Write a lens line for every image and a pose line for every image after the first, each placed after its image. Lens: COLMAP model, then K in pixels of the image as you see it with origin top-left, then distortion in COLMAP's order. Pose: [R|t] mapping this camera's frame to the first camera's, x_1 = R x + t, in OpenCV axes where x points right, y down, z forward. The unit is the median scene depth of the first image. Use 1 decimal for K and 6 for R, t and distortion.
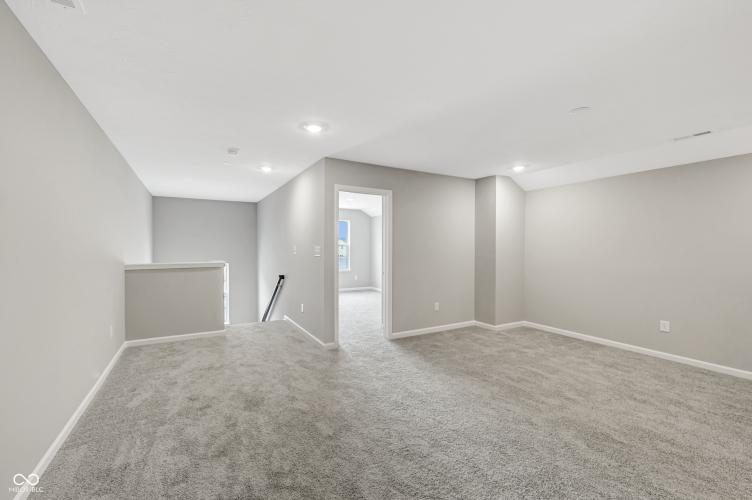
lens RADIAL K [[315.3, 0, 368.7], [0, 315.3, 252.1], [0, 0, 1]] dist [-0.000210, -0.000260]
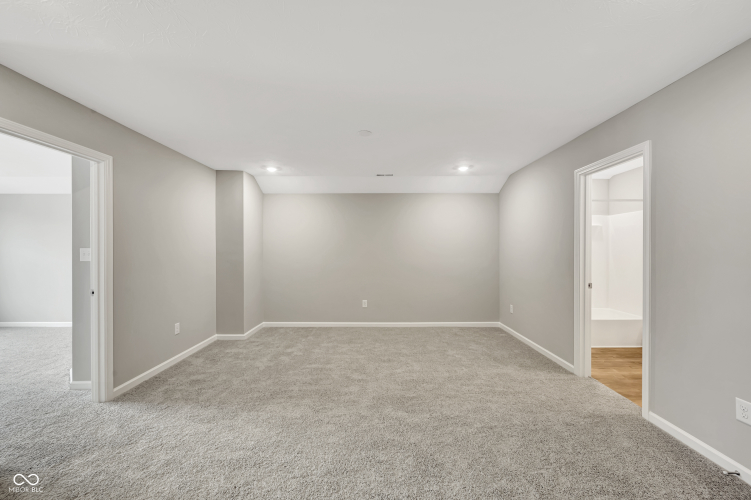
lens RADIAL K [[293.3, 0, 379.0], [0, 293.3, 249.5], [0, 0, 1]] dist [0.000811, 0.000183]
pose [[0.494303, -0.004490, 0.869278, -0.184432], [0.017245, 0.999841, -0.004642, -0.002627], [-0.869118, 0.017285, 0.494302, 0.293429]]
